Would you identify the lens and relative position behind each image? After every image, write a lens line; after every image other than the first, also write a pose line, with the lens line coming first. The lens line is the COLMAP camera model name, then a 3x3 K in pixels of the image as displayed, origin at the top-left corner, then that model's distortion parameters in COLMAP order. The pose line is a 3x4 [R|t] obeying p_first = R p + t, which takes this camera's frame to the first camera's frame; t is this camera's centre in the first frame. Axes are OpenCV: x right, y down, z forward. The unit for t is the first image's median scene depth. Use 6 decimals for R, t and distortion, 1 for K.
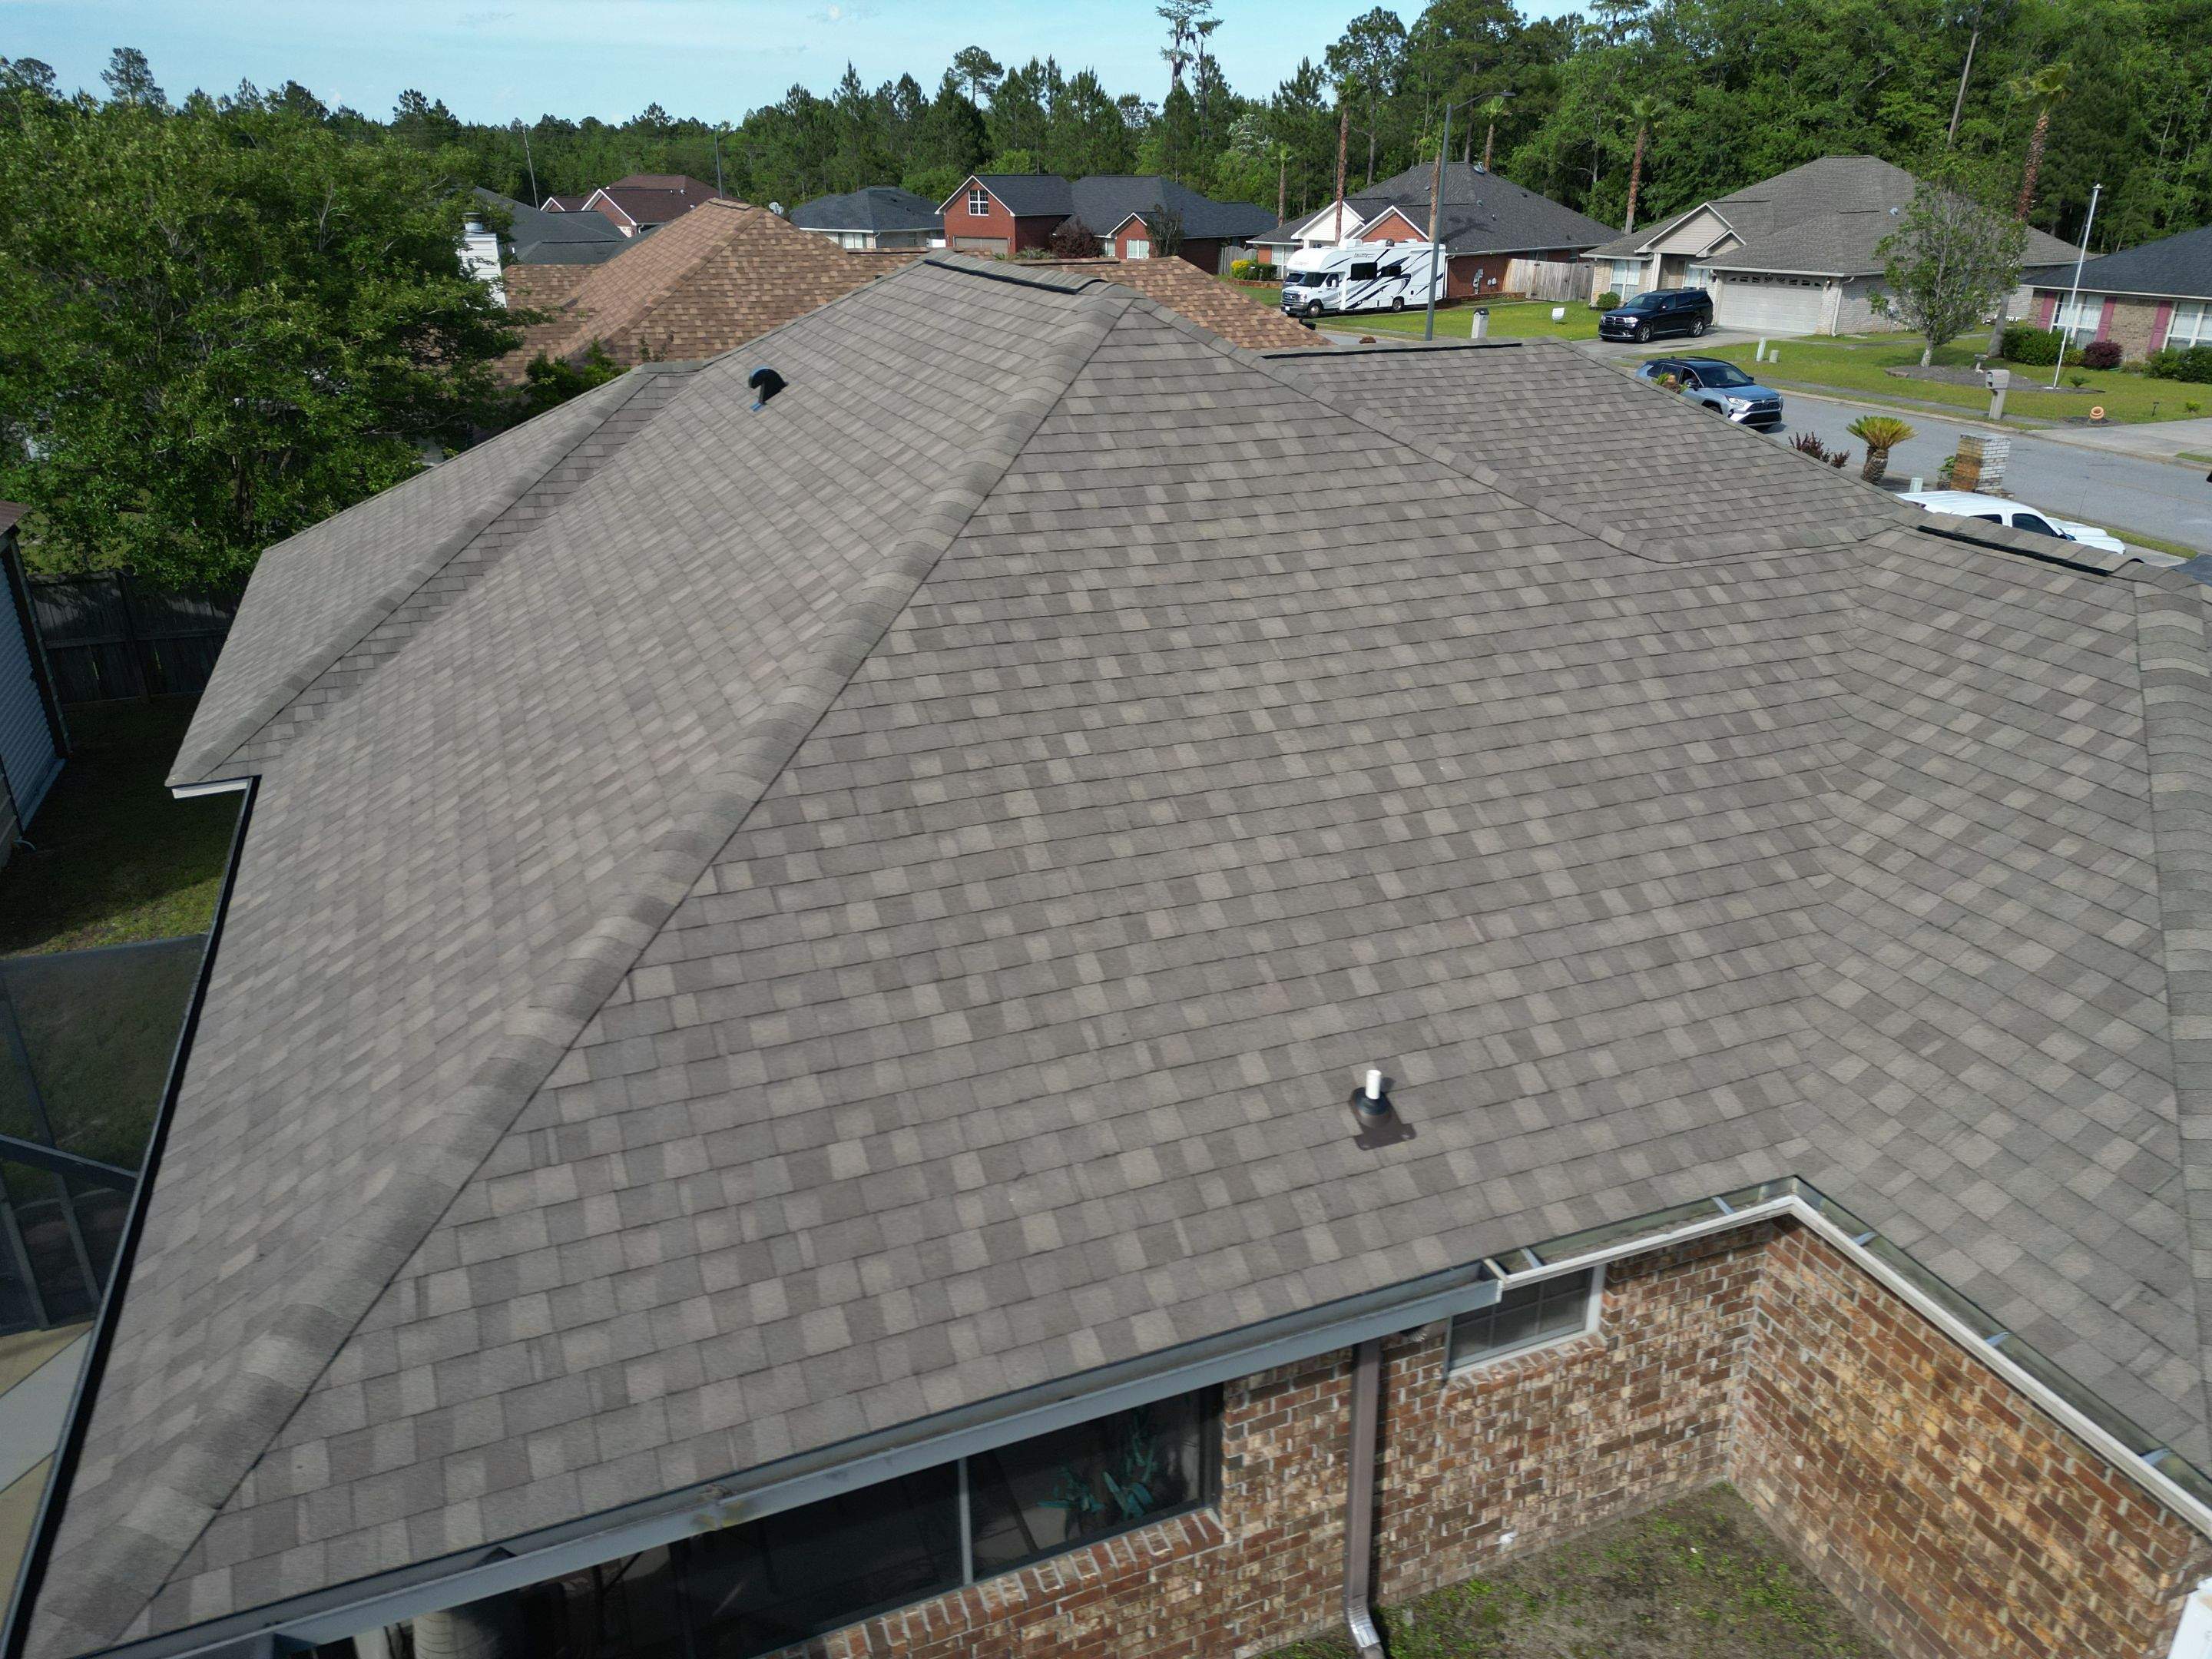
lens RADIAL K [[1554.7, 0, 1111.0], [0, 1554.7, 815.6], [0, 0, 1]] dist [0.066615, -0.054570]
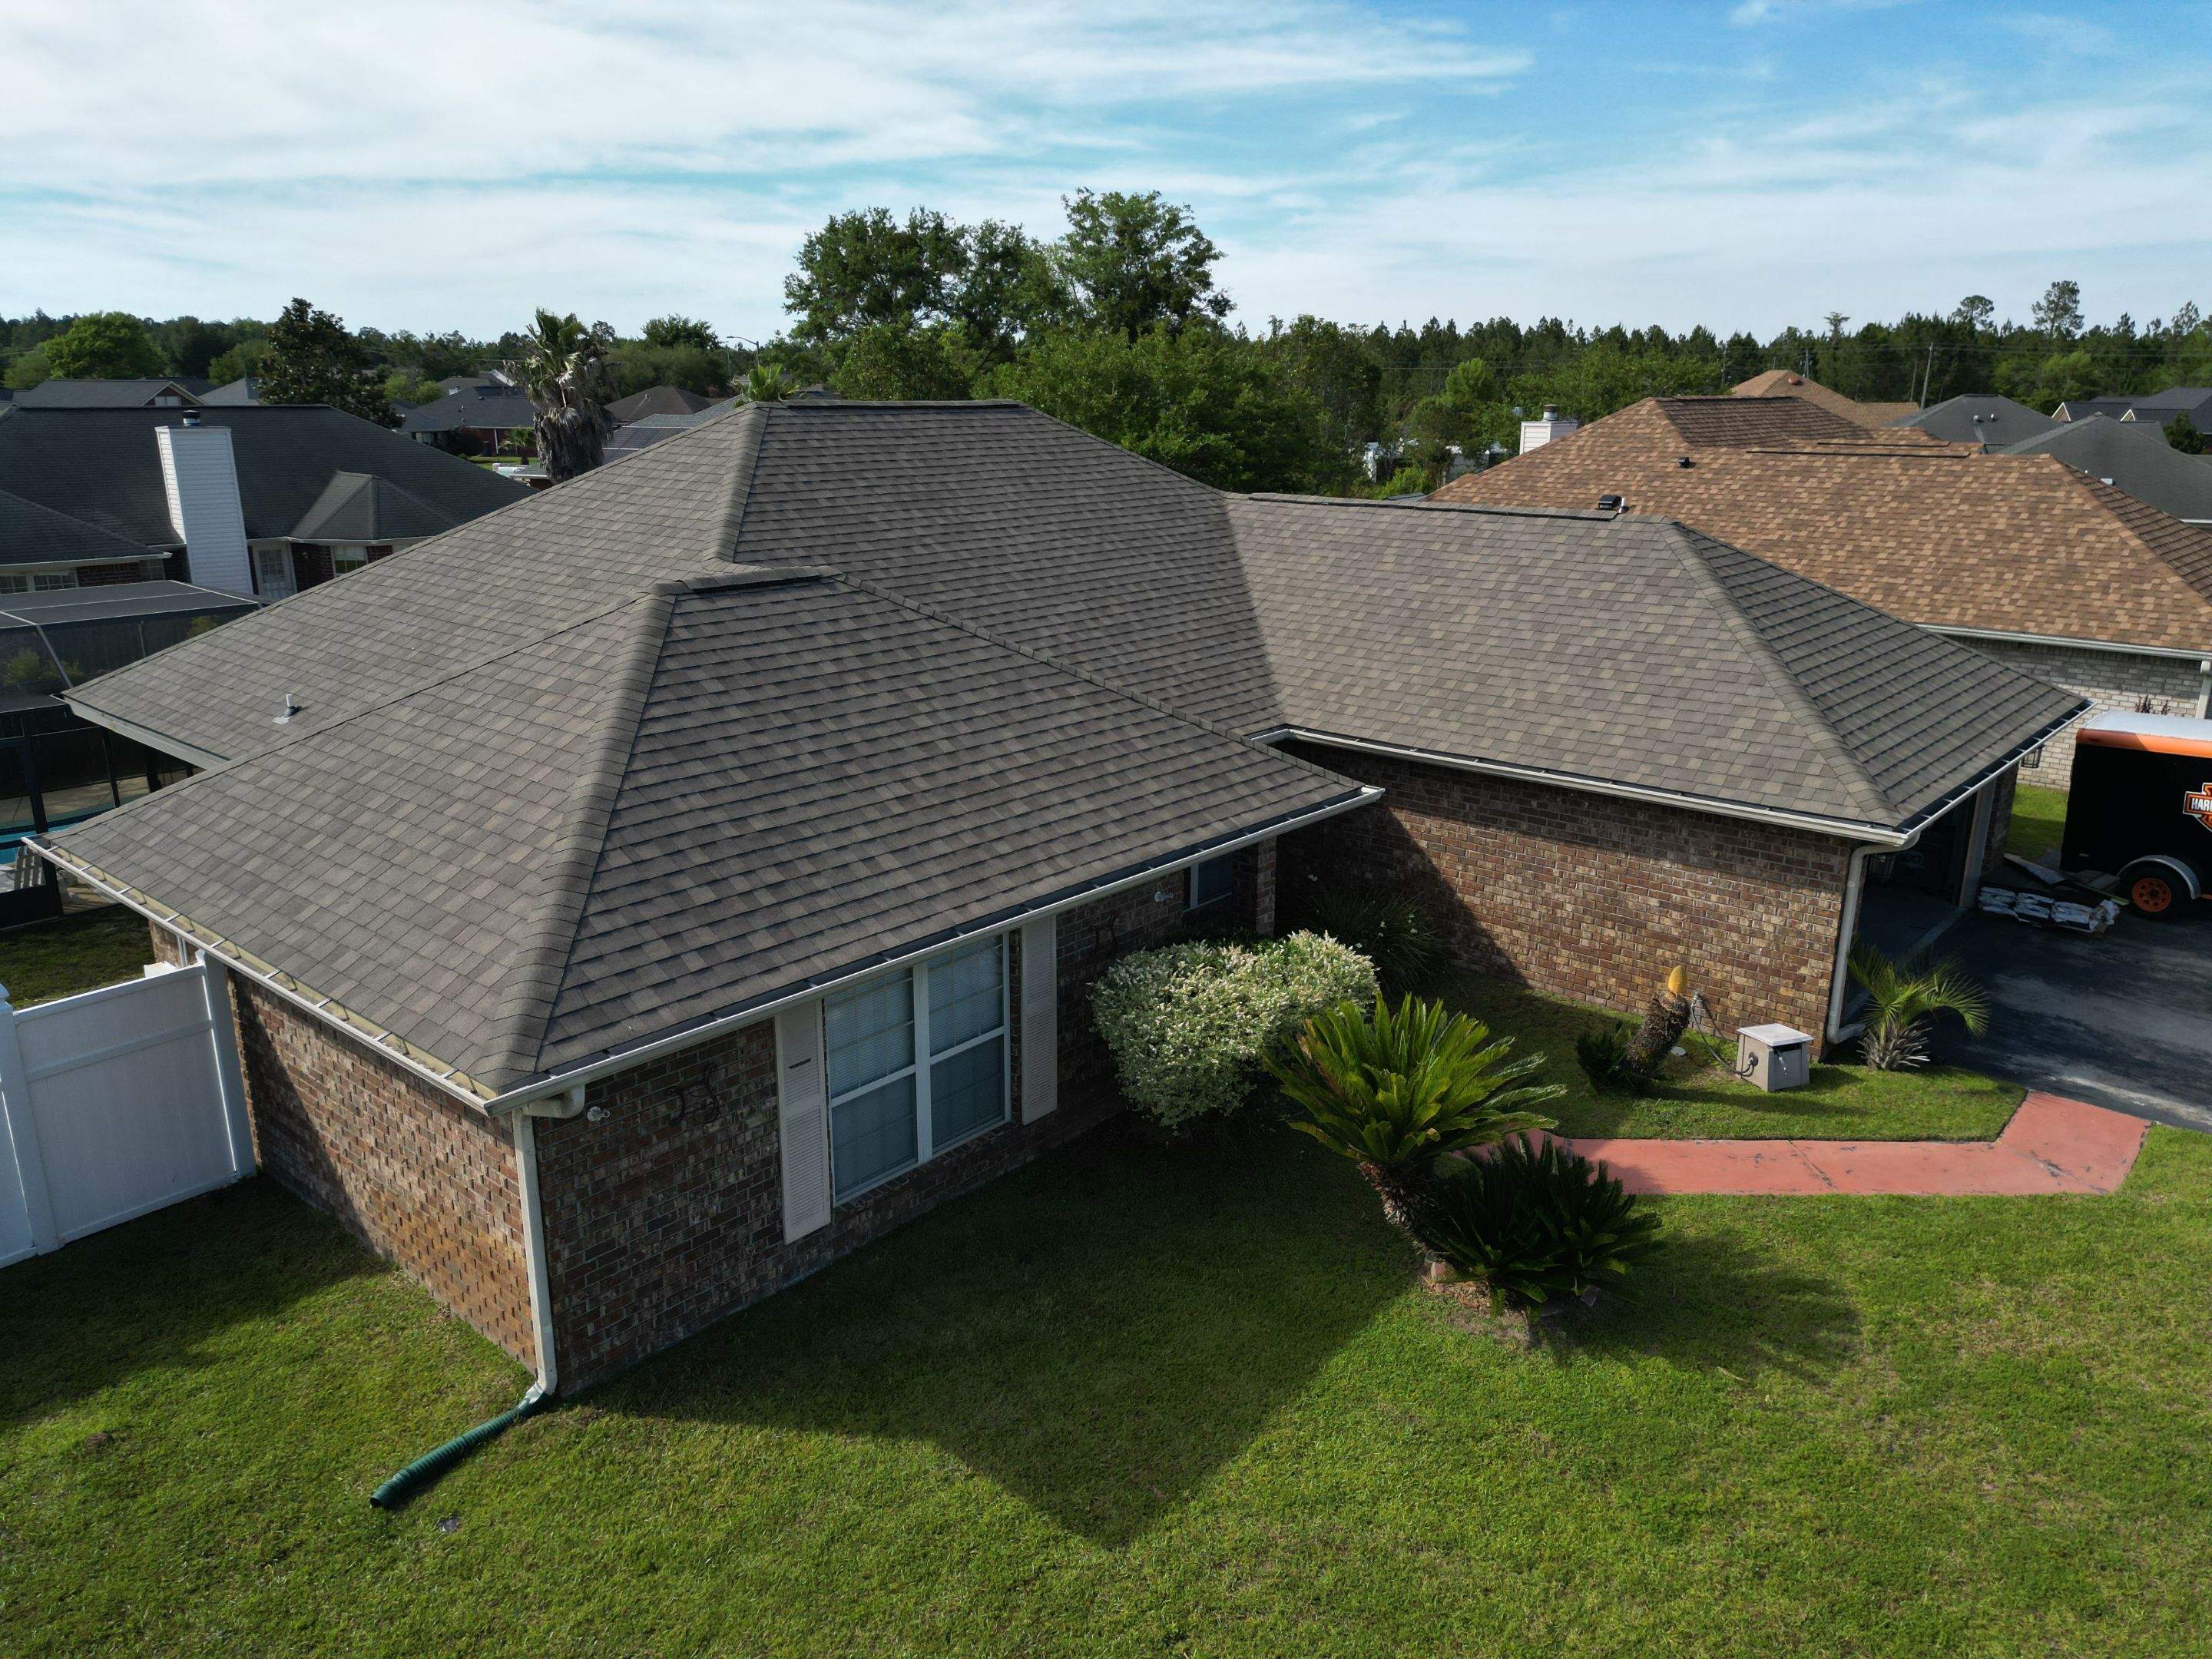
lens RADIAL K [[1554.7, 0, 1107.5], [0, 1554.7, 826.0], [0, 0, 1]] dist [0.066615, -0.054570]
pose [[0.458804, 0.244958, -0.854105, 0.179391], [-0.346128, 0.934587, 0.082109, -0.017375], [0.818349, 0.257958, 0.513579, 0.054253]]
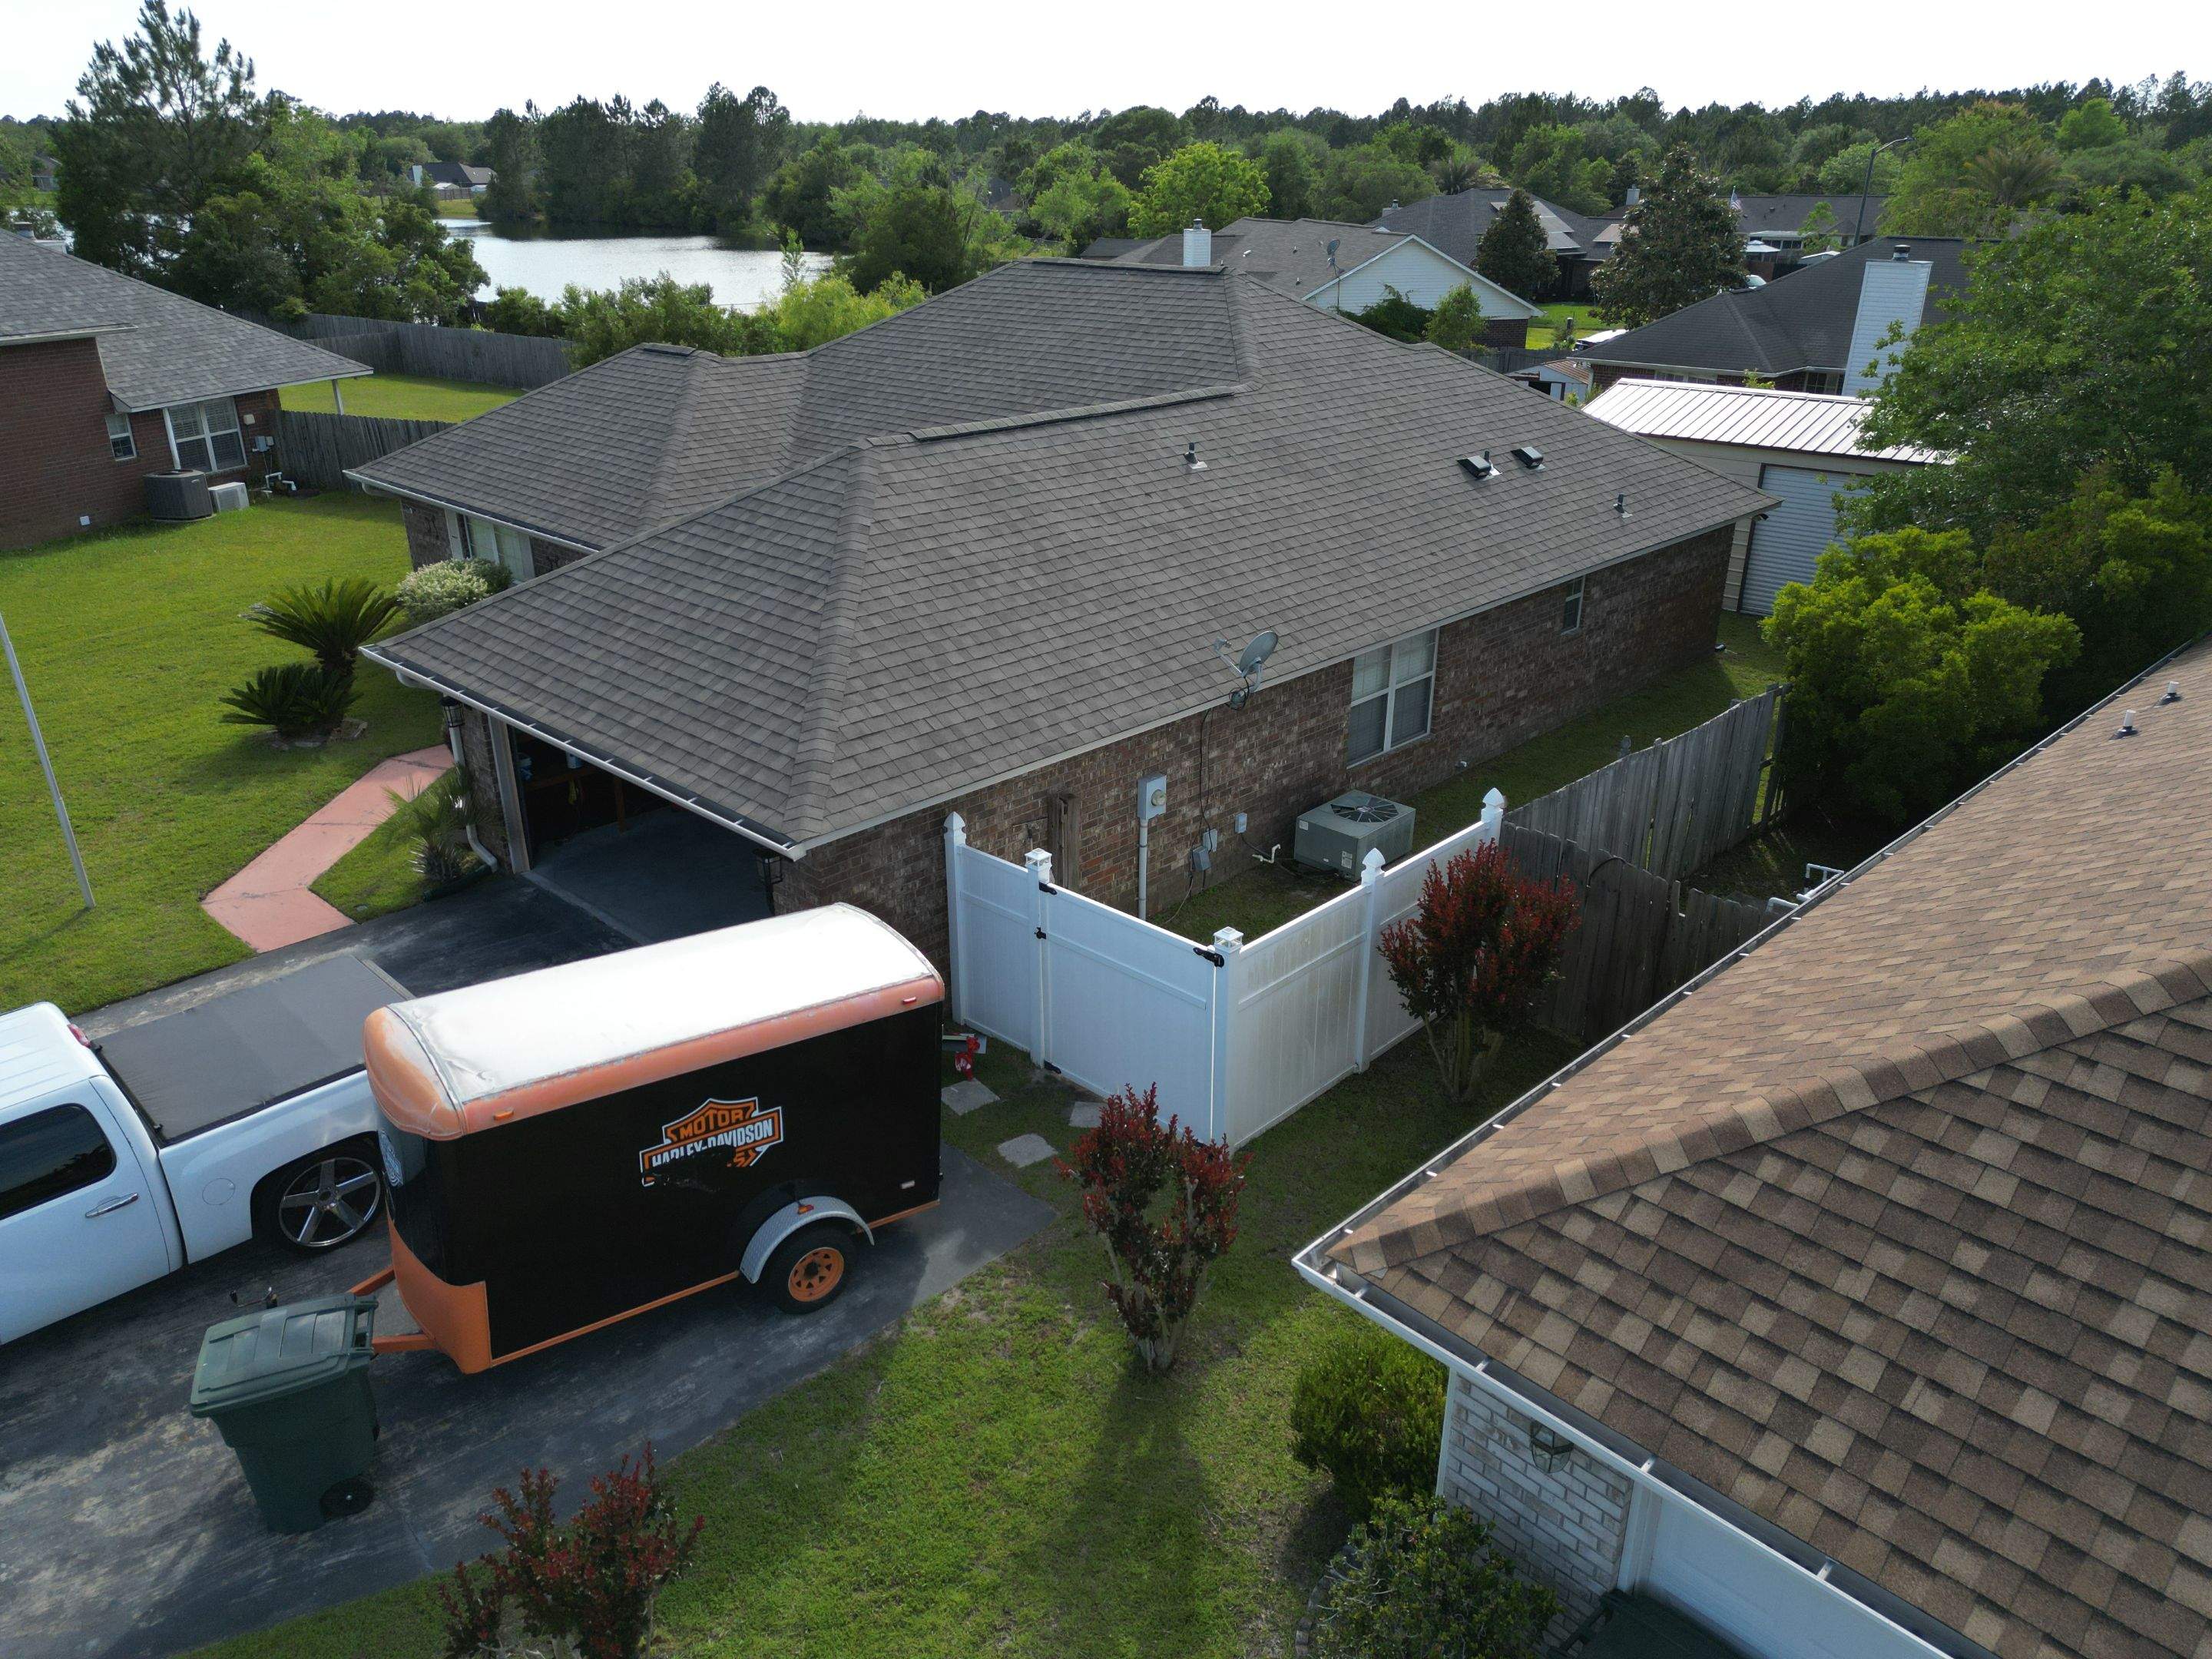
lens RADIAL K [[1554.7, 0, 1104.8], [0, 1554.7, 817.4], [0, 0, 1]] dist [0.066615, -0.054570]
pose [[-0.911153, 0.156323, -0.381266, 0.094967], [-0.160634, 0.717308, 0.677986, -0.137899], [0.379470, 0.678993, -0.628467, 0.315357]]
